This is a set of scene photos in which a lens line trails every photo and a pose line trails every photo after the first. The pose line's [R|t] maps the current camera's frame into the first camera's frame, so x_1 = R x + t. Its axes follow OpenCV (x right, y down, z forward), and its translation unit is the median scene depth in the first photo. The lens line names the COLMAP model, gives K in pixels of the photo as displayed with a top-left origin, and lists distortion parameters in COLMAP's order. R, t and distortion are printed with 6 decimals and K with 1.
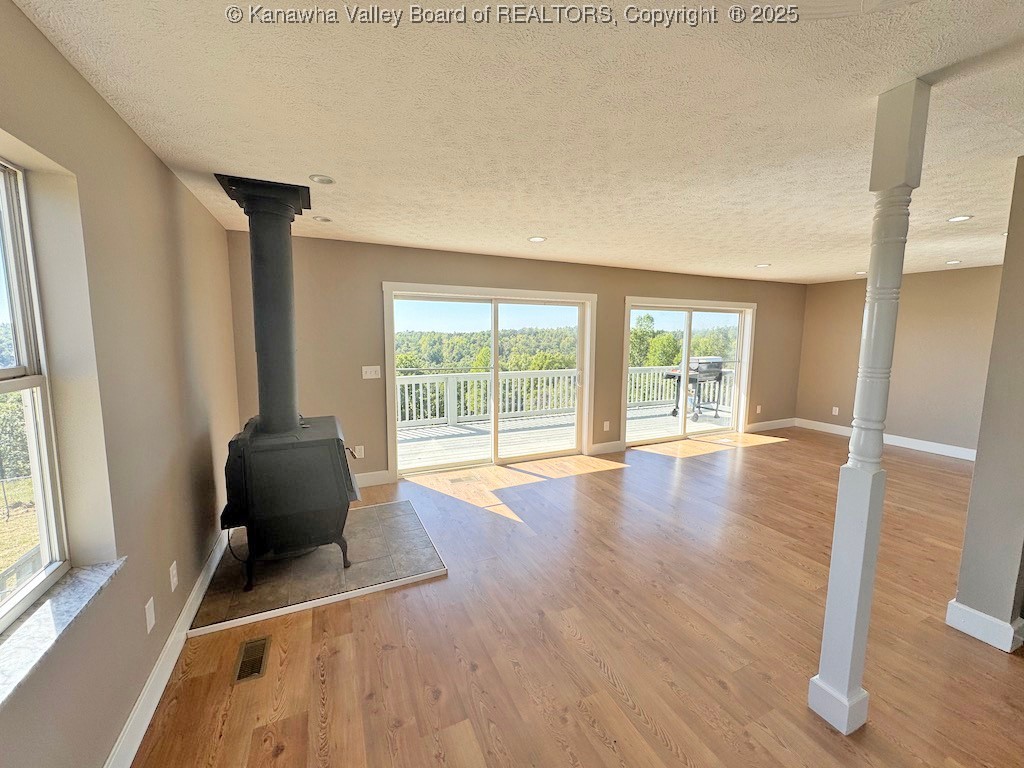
lens RADIAL K [[409.3, 0, 509.0], [0, 409.3, 382.5], [0, 0, 1]] dist [0.001622, -0.000073]
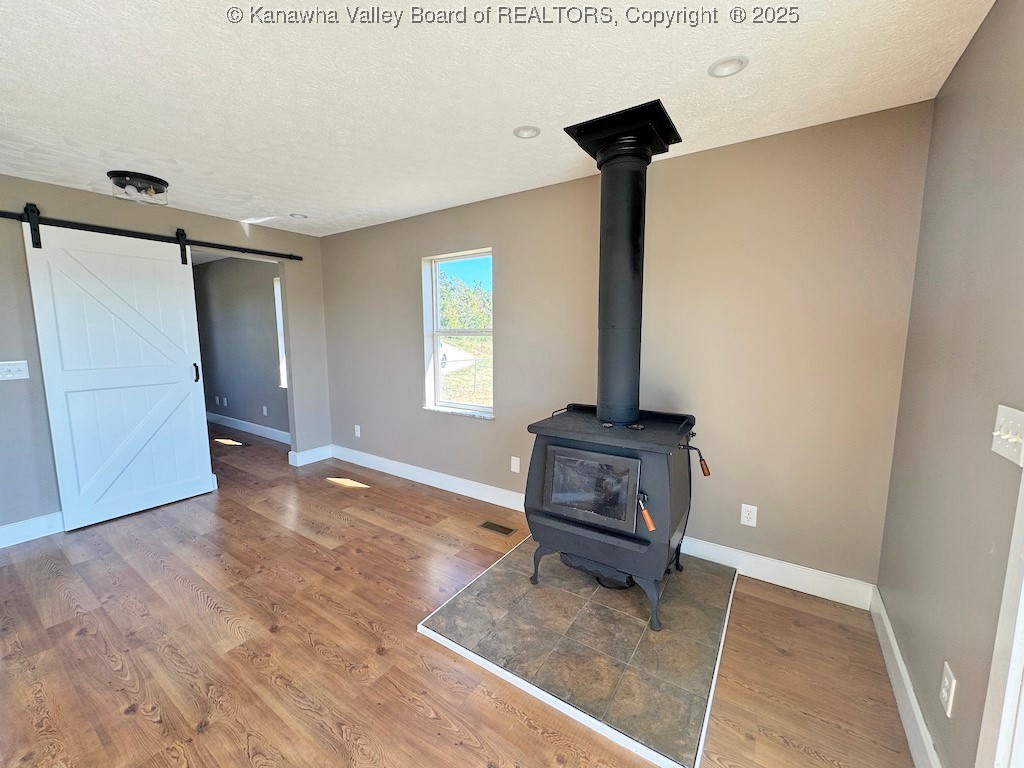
lens RADIAL K [[409.3, 0, 510.5], [0, 409.3, 382.8], [0, 0, 1]] dist [0.001622, -0.000073]
pose [[-0.850334, 0.062011, -0.522577, 0.074345], [-0.062316, 0.974180, 0.217000, -0.151387], [0.522540, 0.217088, -0.824515, 1.849322]]
